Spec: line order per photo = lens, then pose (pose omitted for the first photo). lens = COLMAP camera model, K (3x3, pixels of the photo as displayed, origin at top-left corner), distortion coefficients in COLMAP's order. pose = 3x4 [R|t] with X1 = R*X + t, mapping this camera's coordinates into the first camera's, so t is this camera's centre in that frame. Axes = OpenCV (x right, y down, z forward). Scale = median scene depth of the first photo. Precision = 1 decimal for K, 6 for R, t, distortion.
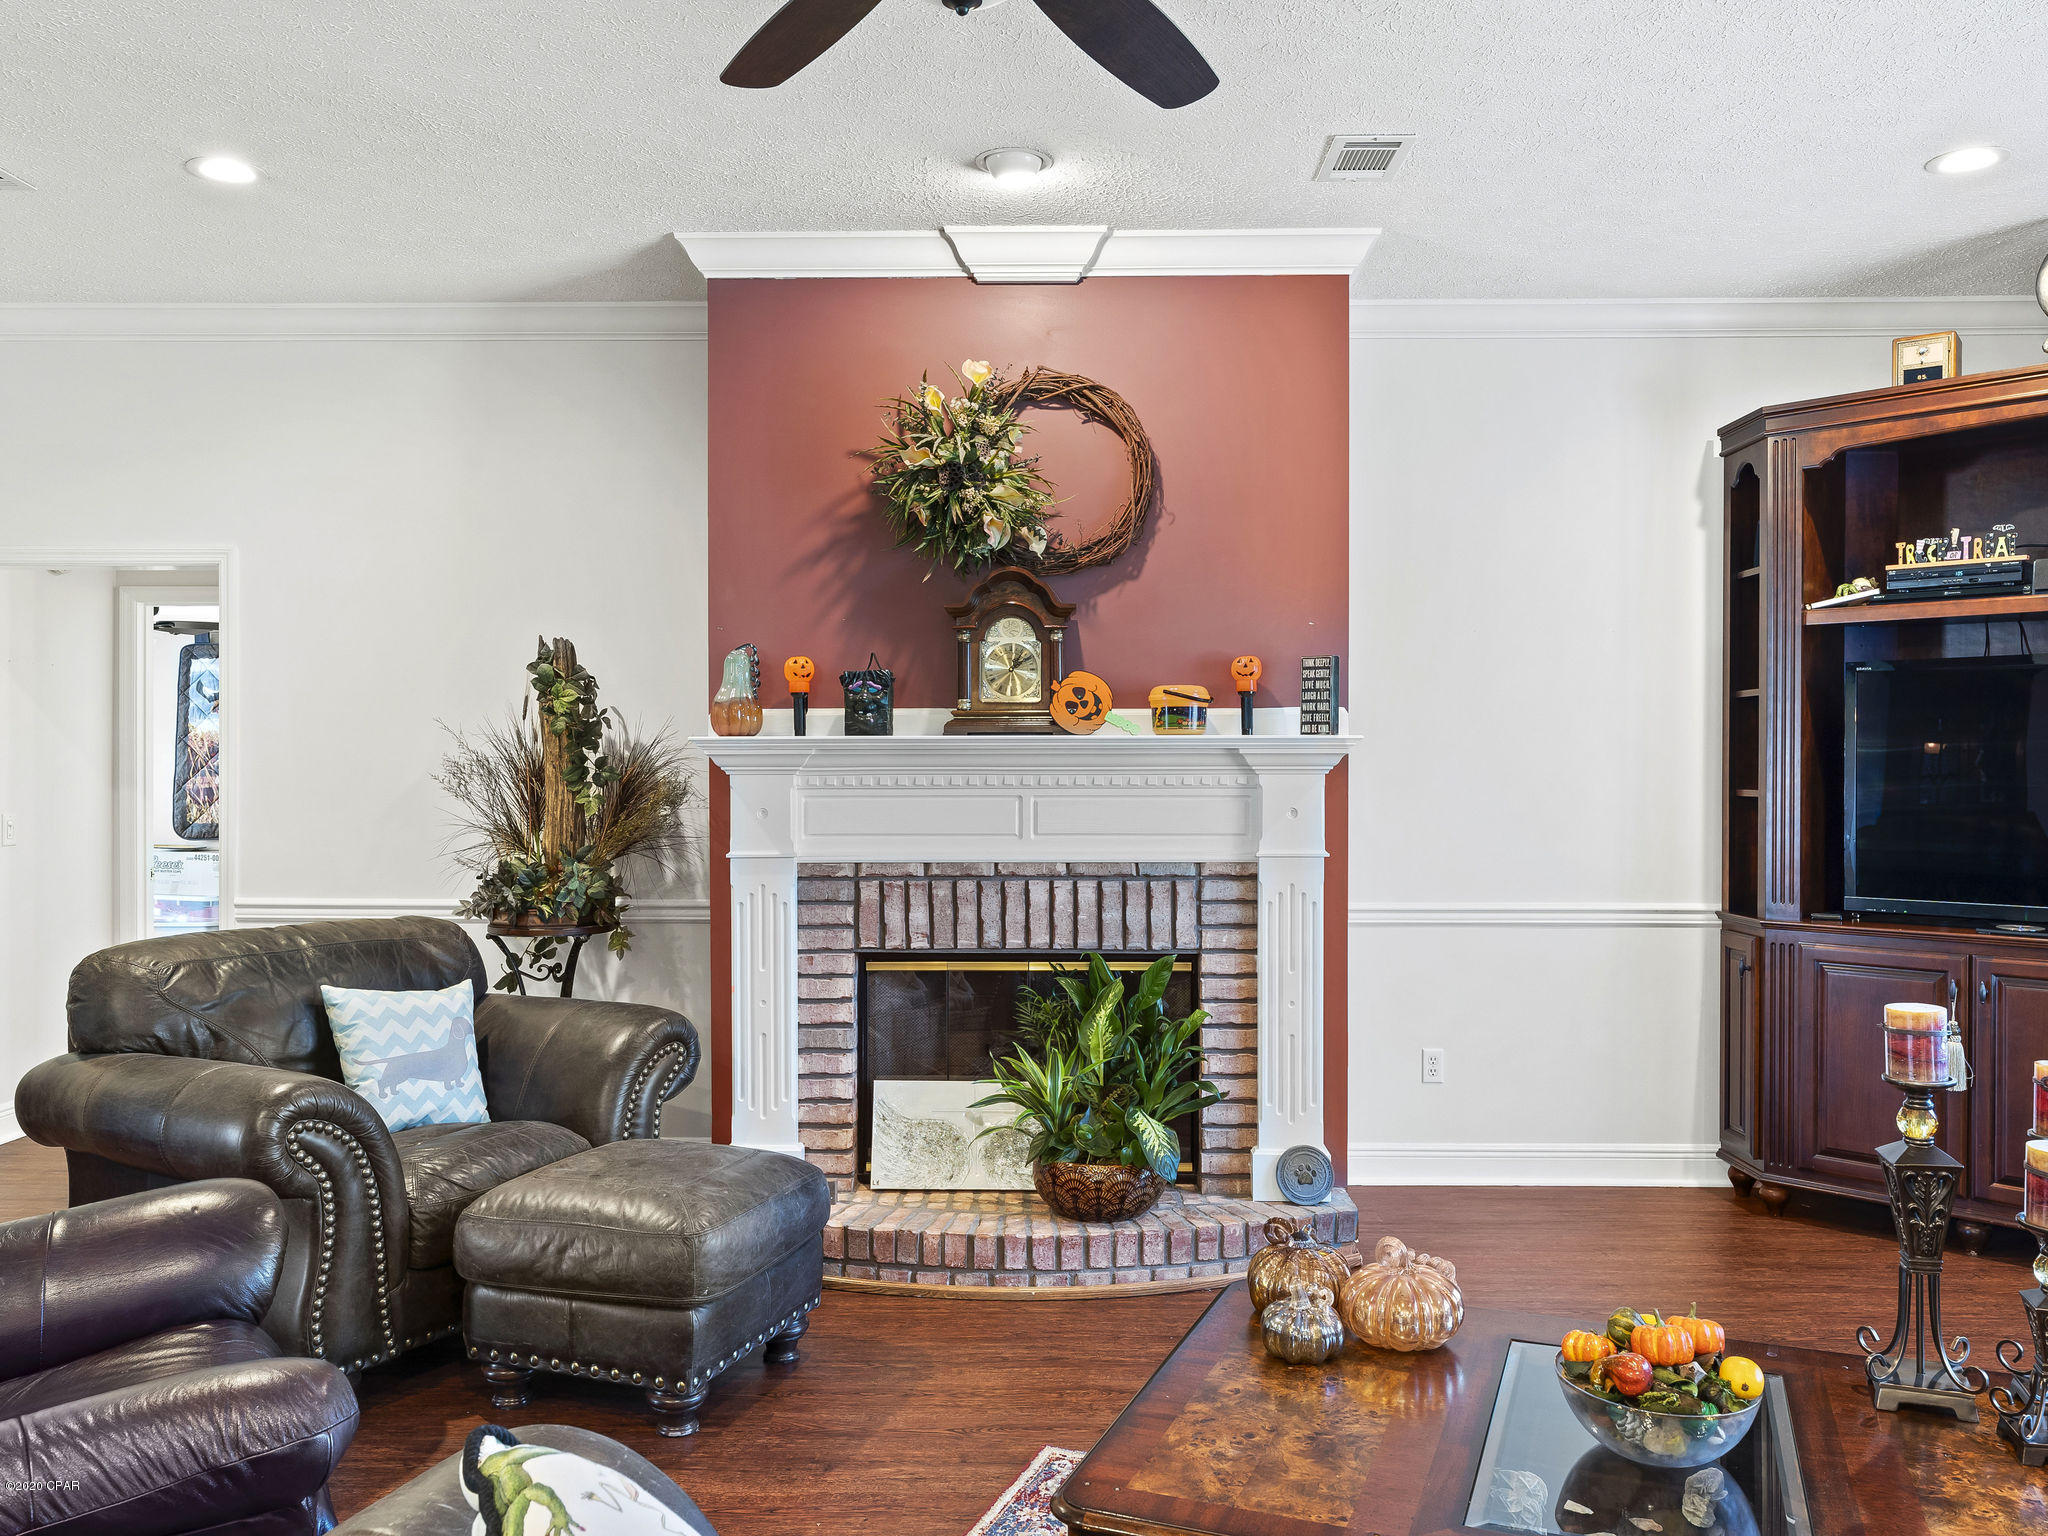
lens RADIAL K [[1537.8, 0, 1054.1], [0, 1537.8, 779.6], [0, 0, 1]] dist [-0.003195, -0.001196]
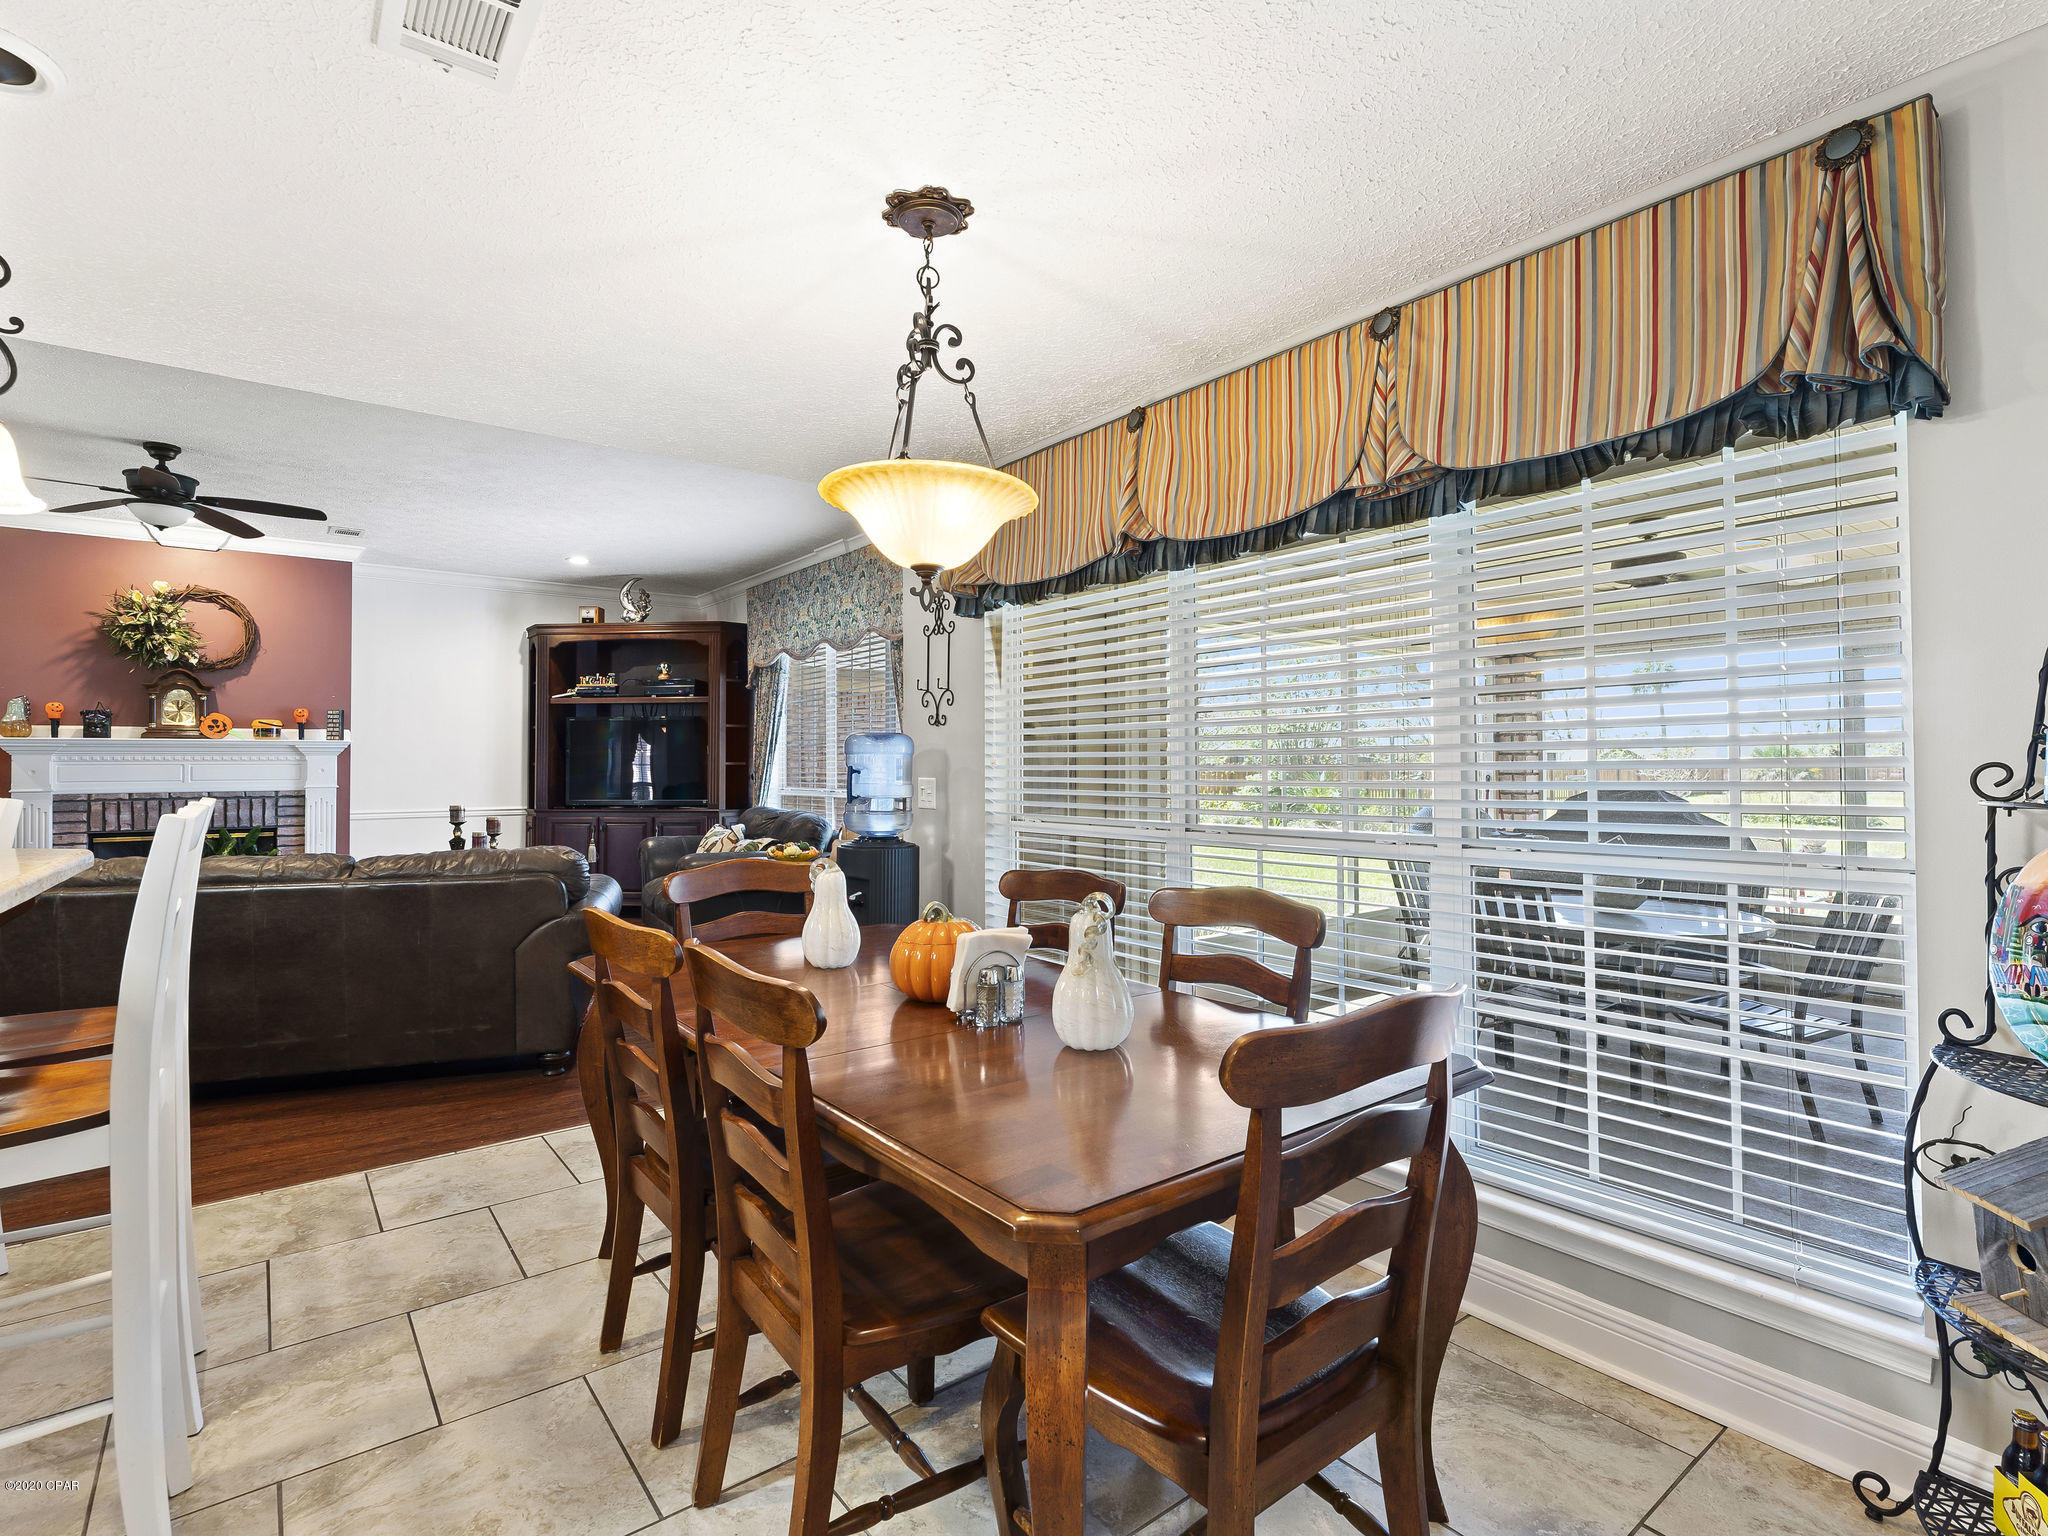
lens RADIAL K [[995.2, 0, 1020.9], [0, 995.2, 751.3], [0, 0, 1]] dist [-0.001637, 0.000574]
pose [[0.781302, 0.006681, 0.624117, 0.030297], [0.008226, 0.999746, -0.021000, 0.033489], [-0.624098, 0.021542, 0.781049, -1.010740]]
